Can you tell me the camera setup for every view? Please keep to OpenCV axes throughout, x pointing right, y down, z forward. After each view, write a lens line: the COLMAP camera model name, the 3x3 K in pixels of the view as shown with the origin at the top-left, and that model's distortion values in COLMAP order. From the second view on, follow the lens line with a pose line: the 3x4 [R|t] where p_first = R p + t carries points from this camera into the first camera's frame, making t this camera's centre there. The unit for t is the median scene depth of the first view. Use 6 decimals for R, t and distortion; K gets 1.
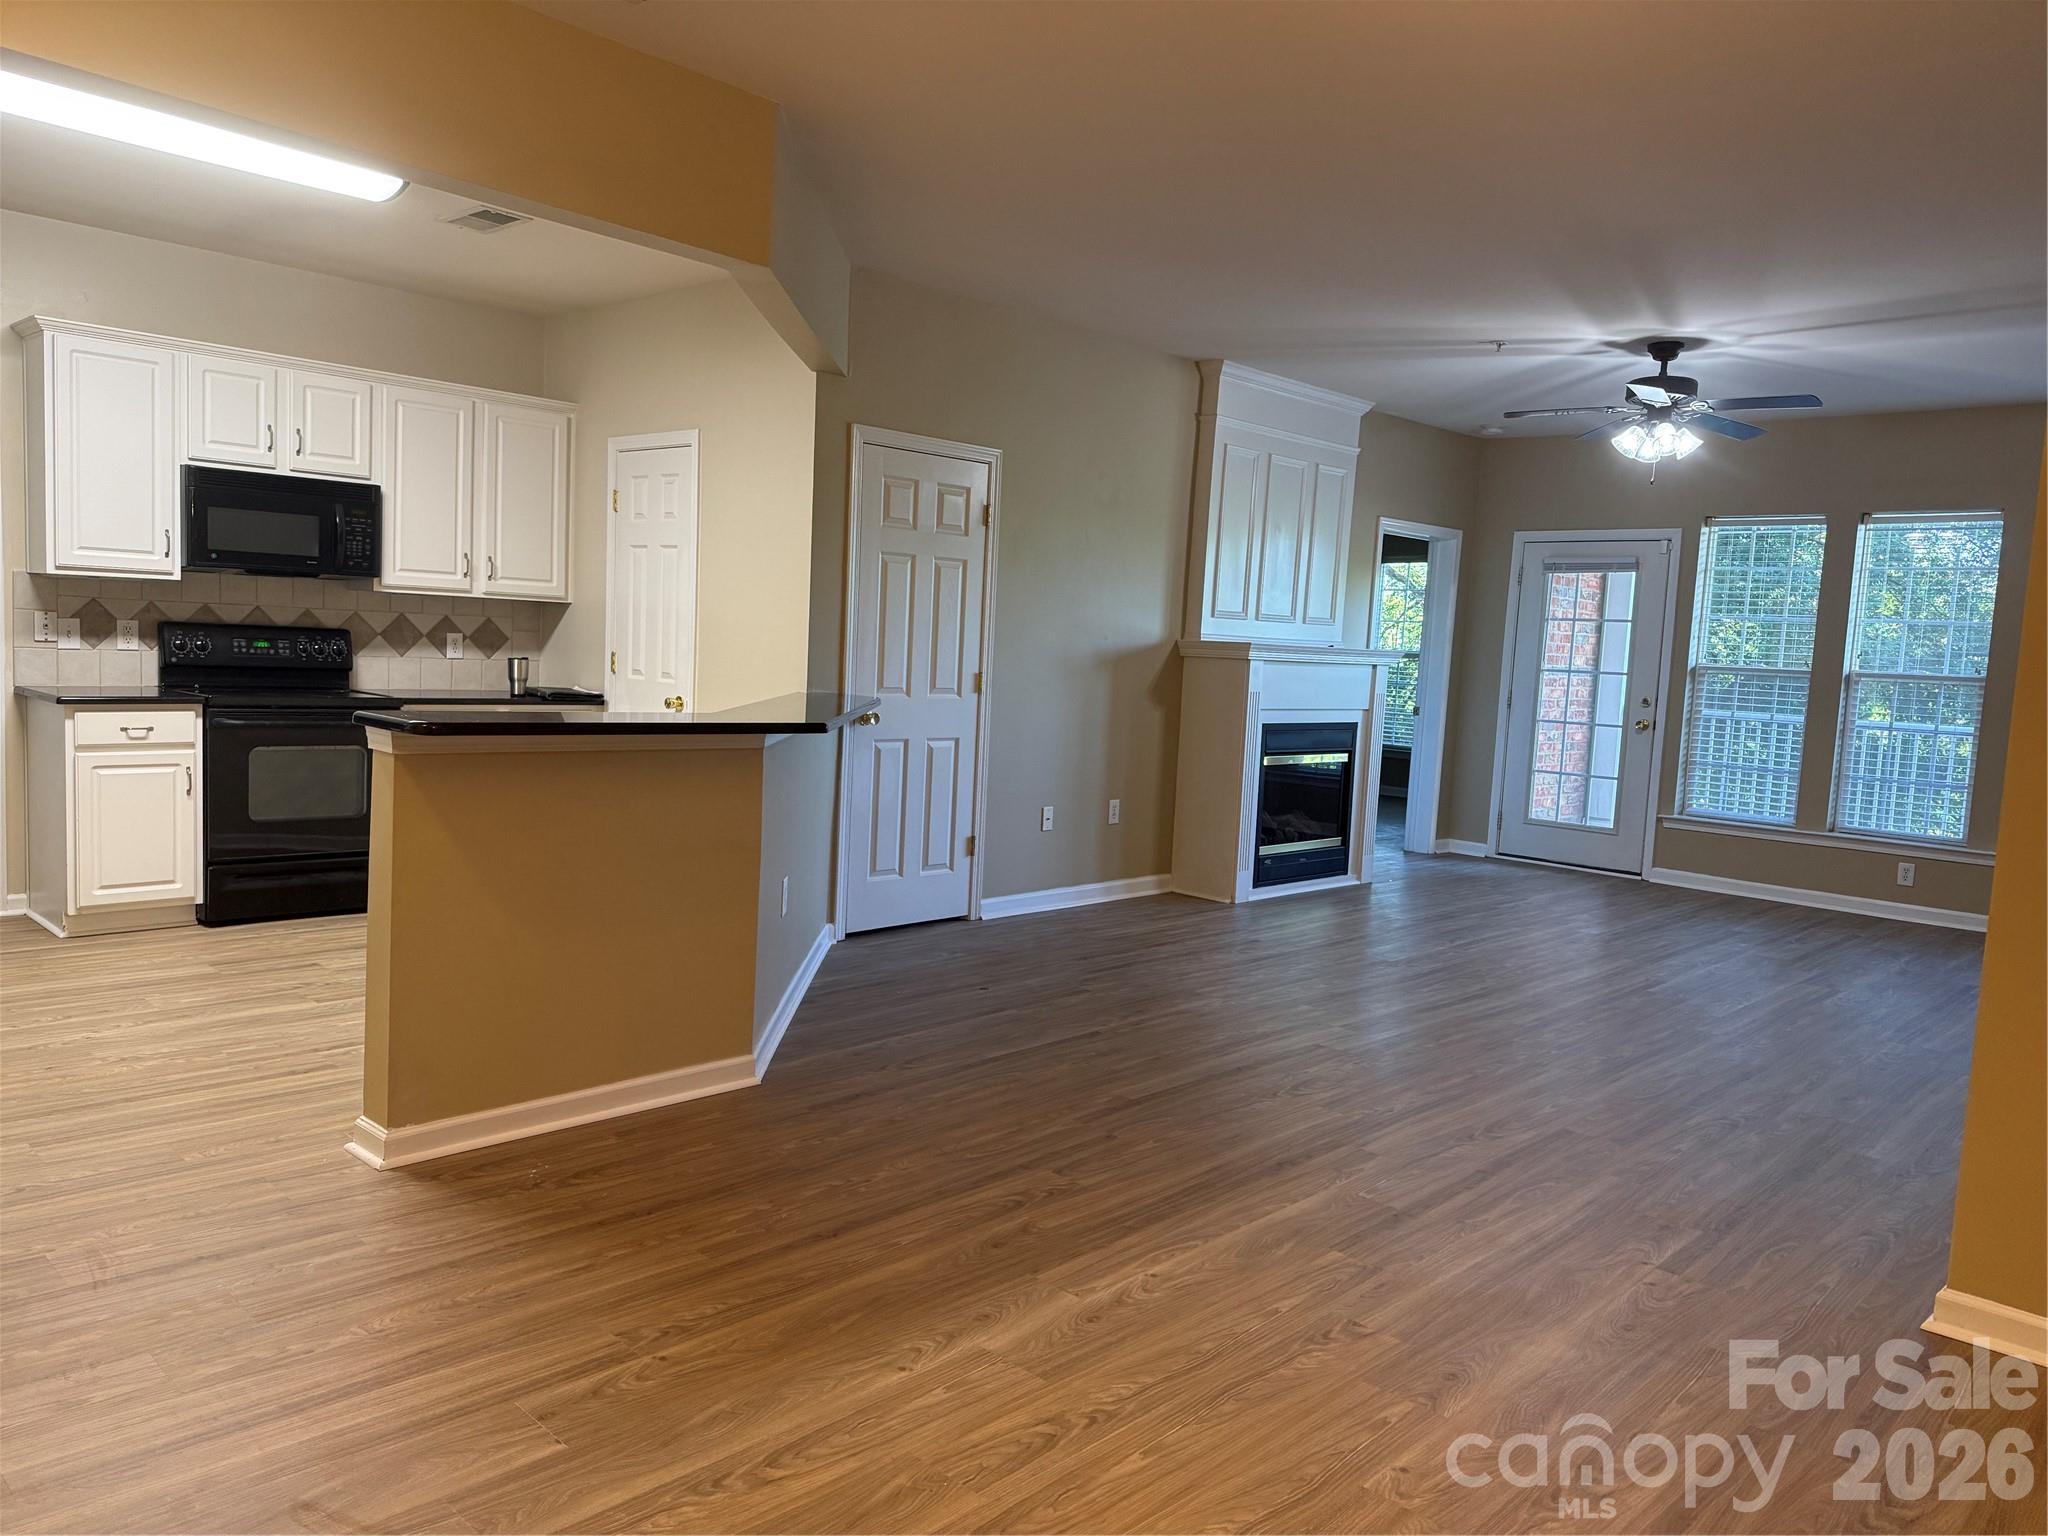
lens RADIAL K [[1415.8, 0, 1004.3], [0, 1415.8, 765.1], [0, 0, 1]] dist [0.060650, -0.079914]
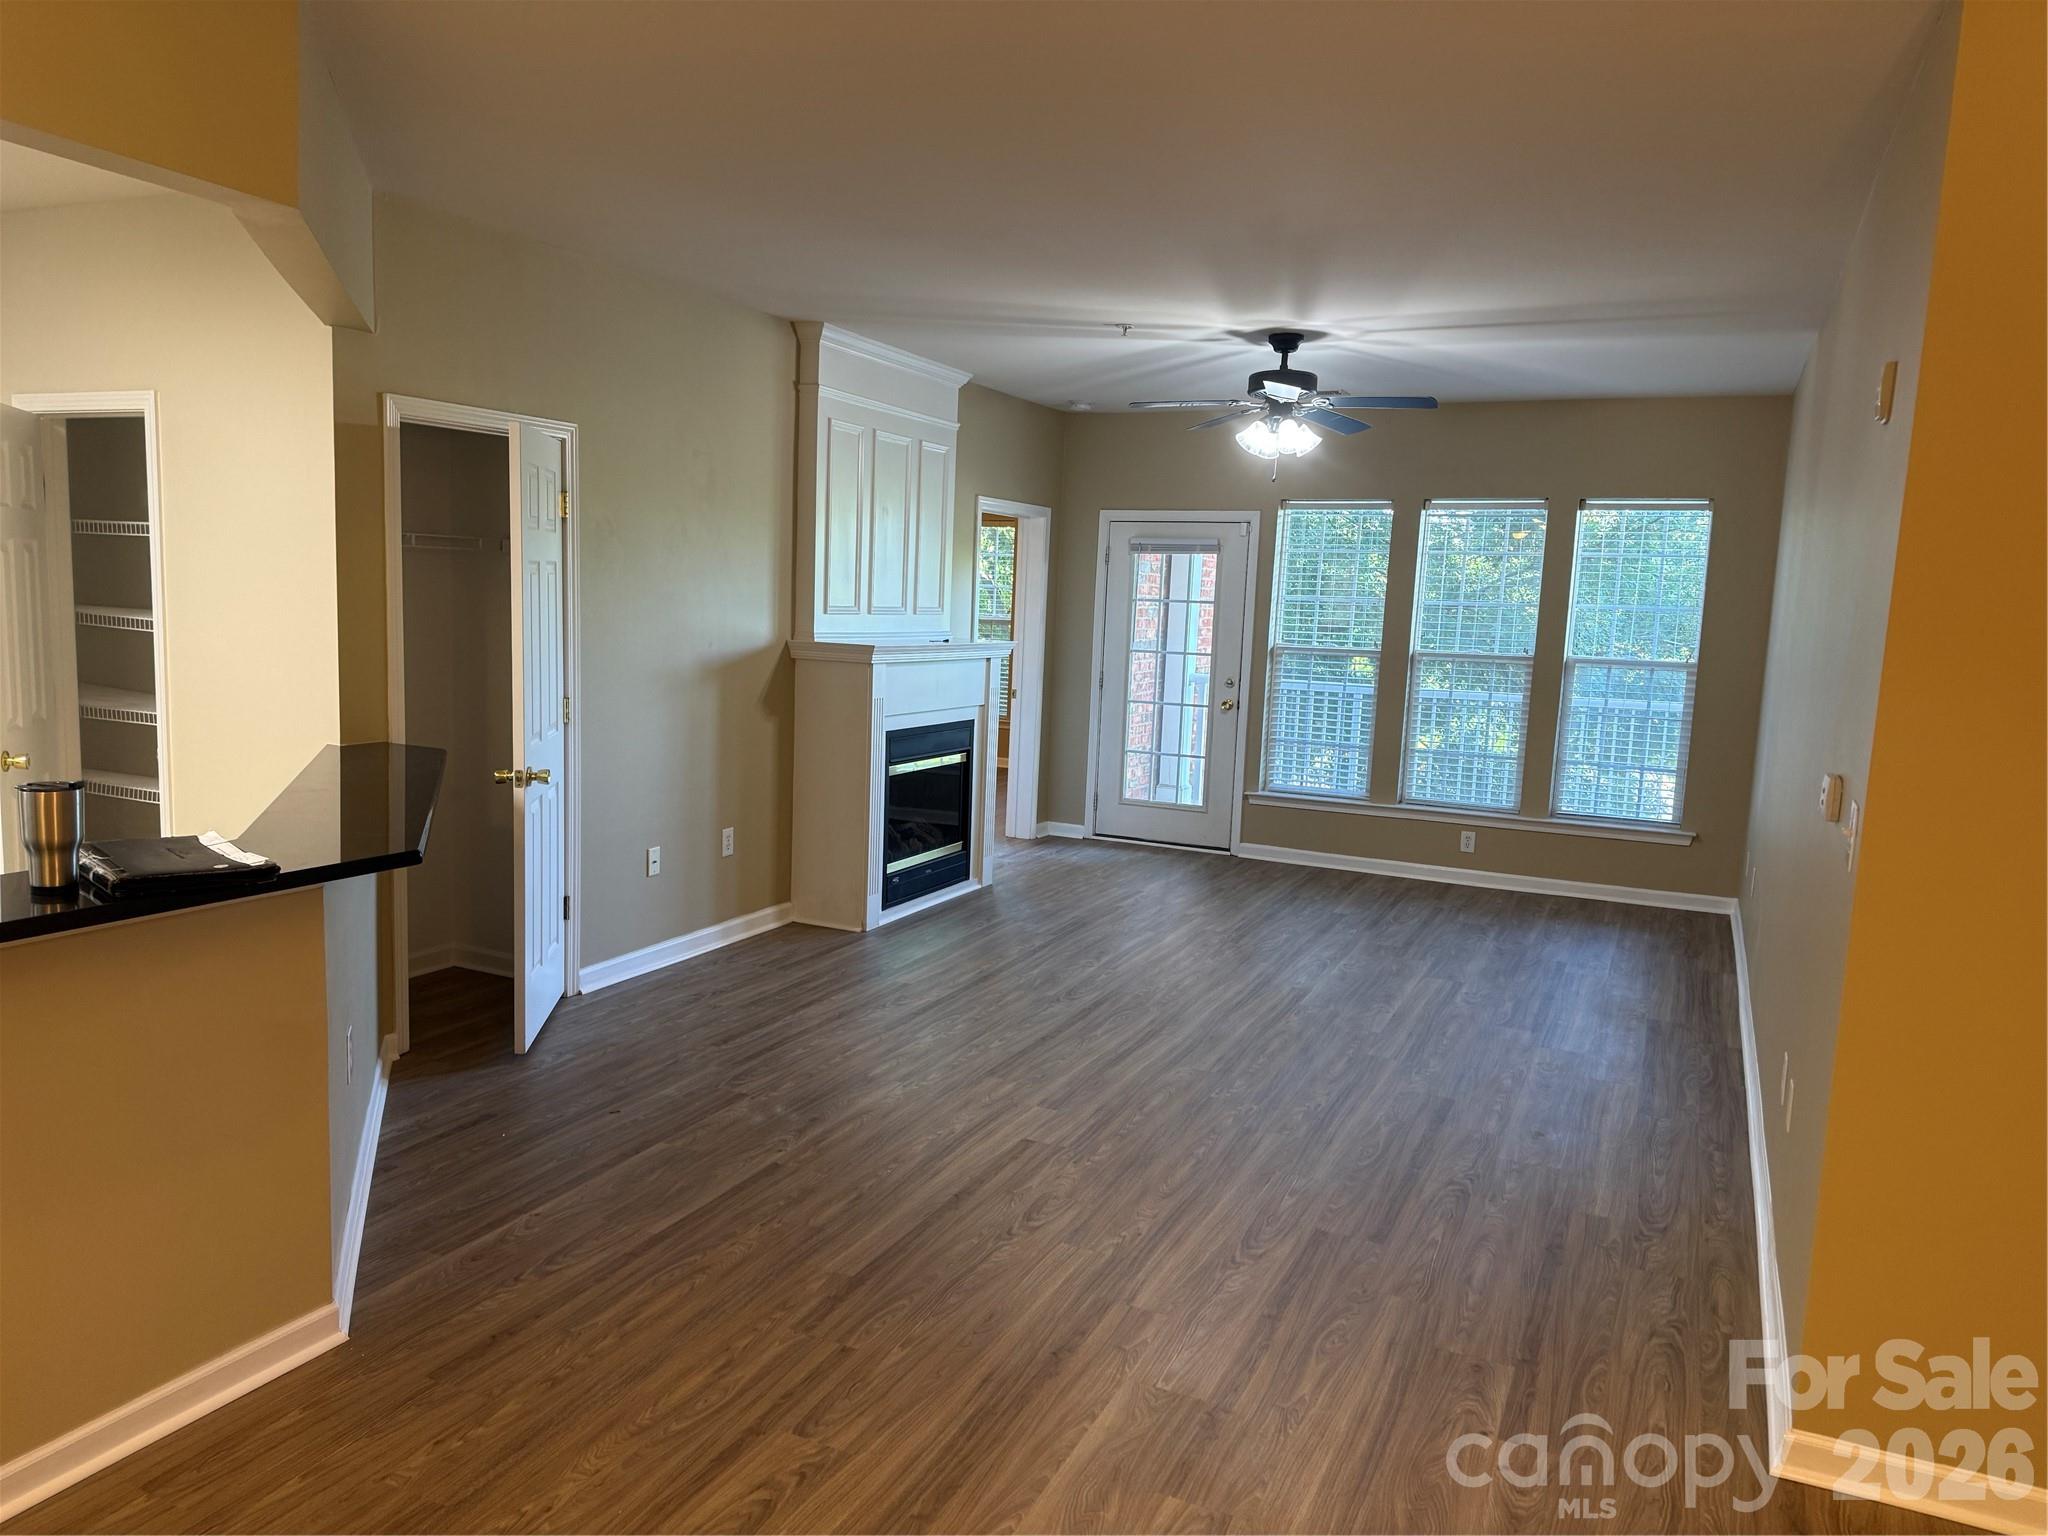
lens RADIAL K [[1408.3, 0, 1002.7], [0, 1408.3, 764.7], [0, 0, 1]] dist [0.128113, -0.184727]
pose [[0.944283, -0.052056, 0.324993, -0.051957], [0.037087, 0.997954, 0.052089, -0.062884], [-0.327040, -0.037133, 0.944281, 0.140561]]
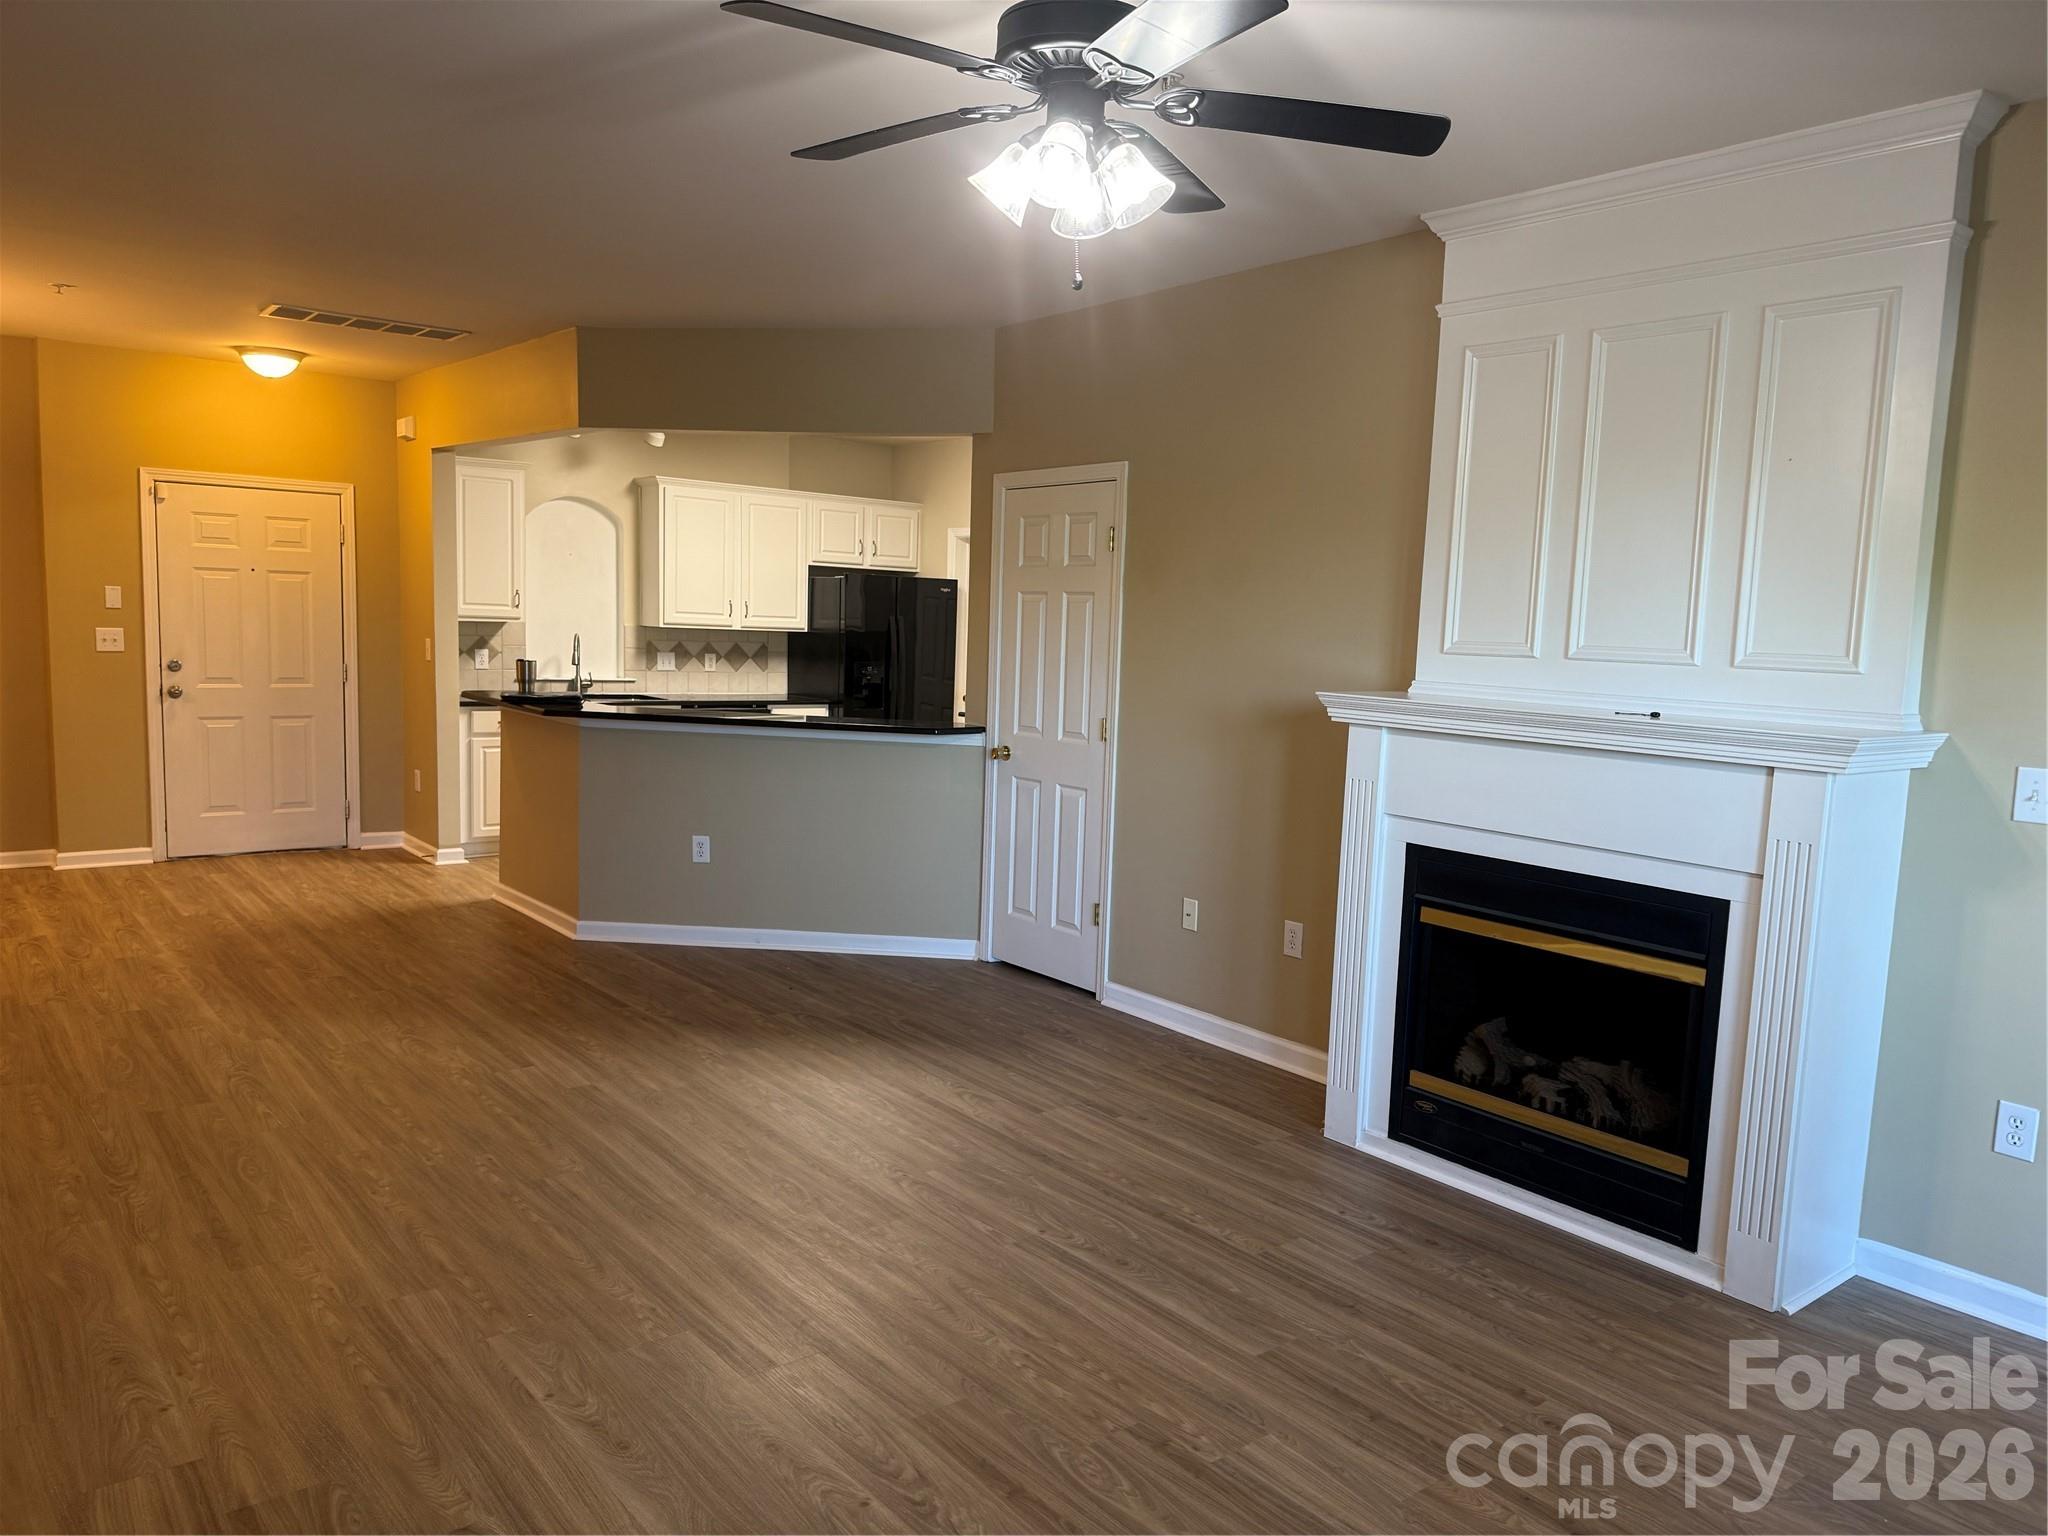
lens RADIAL K [[1432.7, 0, 1067.7], [0, 1432.7, 773.6], [0, 0, 1]] dist [0.038806, -0.061241]
pose [[-0.085181, 0.059786, -0.994570, 0.901564], [-0.131991, 0.988724, 0.070739, -0.094593], [0.987584, 0.137300, -0.076329, 1.091945]]
